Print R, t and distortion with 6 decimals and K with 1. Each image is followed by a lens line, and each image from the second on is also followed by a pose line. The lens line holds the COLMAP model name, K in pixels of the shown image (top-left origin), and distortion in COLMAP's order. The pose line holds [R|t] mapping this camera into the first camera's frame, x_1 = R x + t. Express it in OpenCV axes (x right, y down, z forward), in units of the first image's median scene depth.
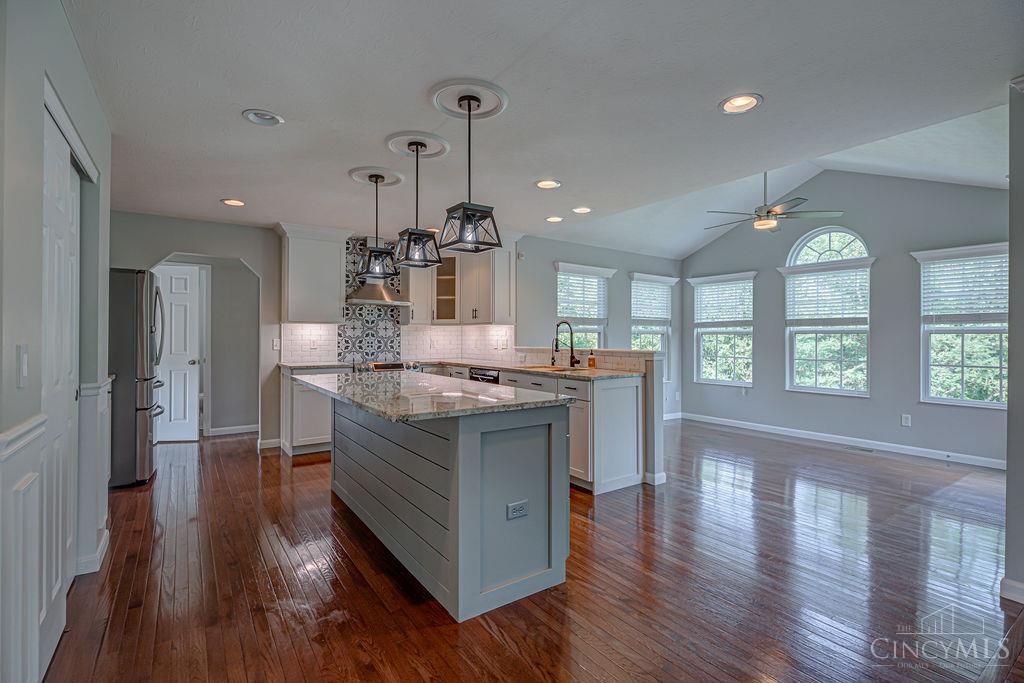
lens RADIAL K [[471.9, 0, 512.6], [0, 471.9, 335.4], [0, 0, 1]] dist [-0.012072, -0.000204]
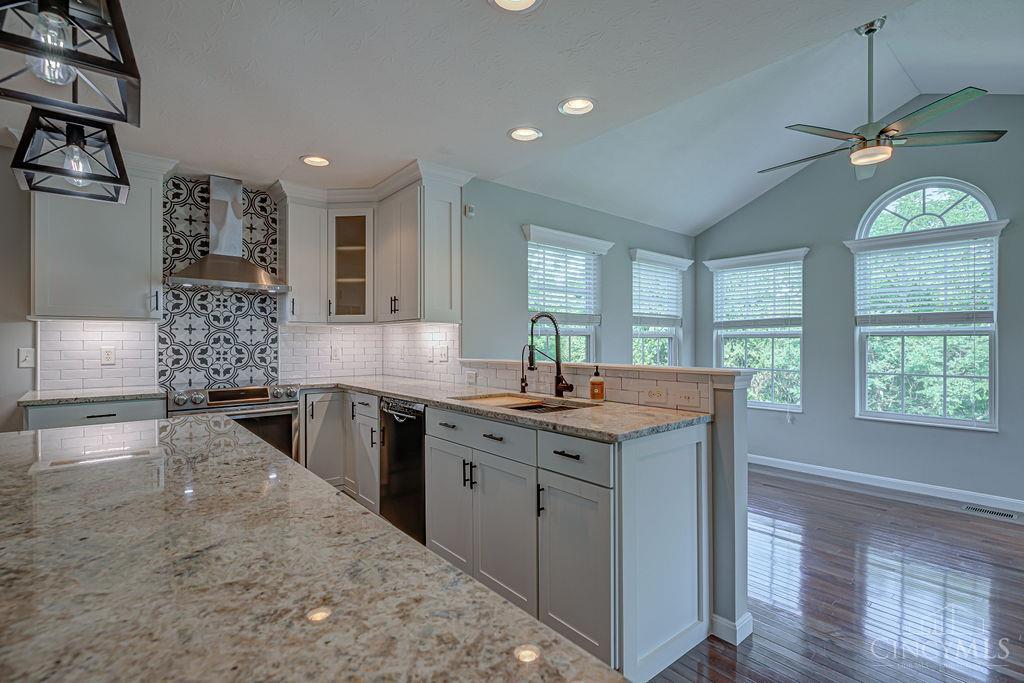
lens RADIAL K [[484.9, 0, 520.0], [0, 484.9, 343.8], [0, 0, 1]] dist [-0.004821, -0.000621]
pose [[0.995417, -0.004284, 0.095530, 0.021312], [0.003658, 0.999971, 0.006728, 0.000855], [-0.095556, -0.006348, 0.995404, 0.348147]]
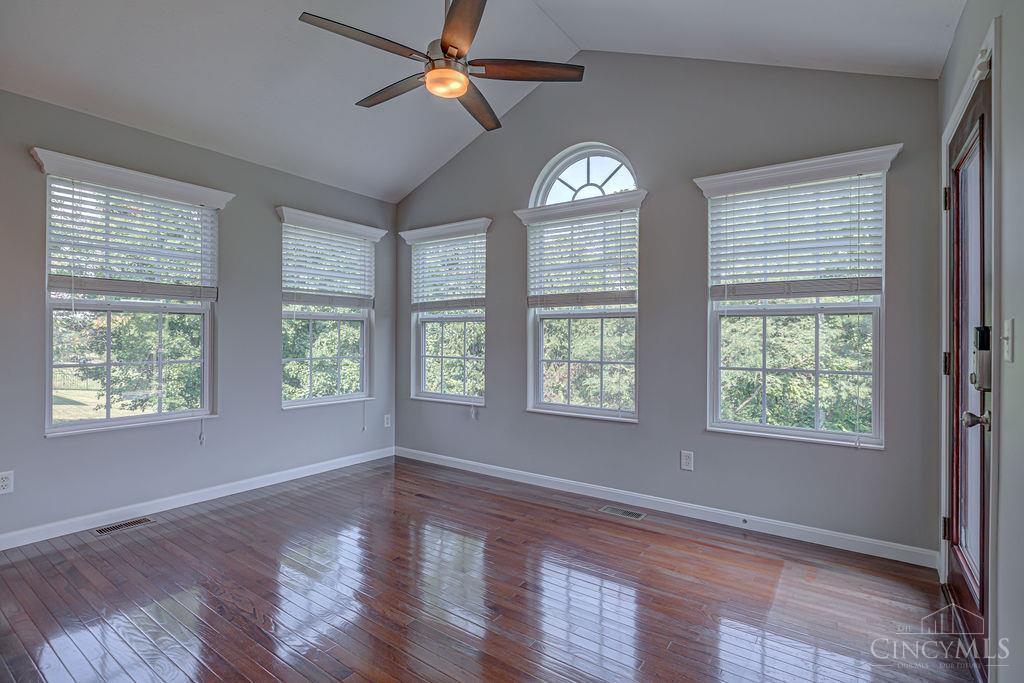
lens RADIAL K [[484.9, 0, 520.6], [0, 484.9, 338.0], [0, 0, 1]] dist [-0.004821, -0.000621]
pose [[0.937227, -0.001683, 0.348715, 0.362295], [-0.002041, 0.999945, 0.010312, 0.015251], [-0.348713, -0.010377, 0.937172, 0.420888]]
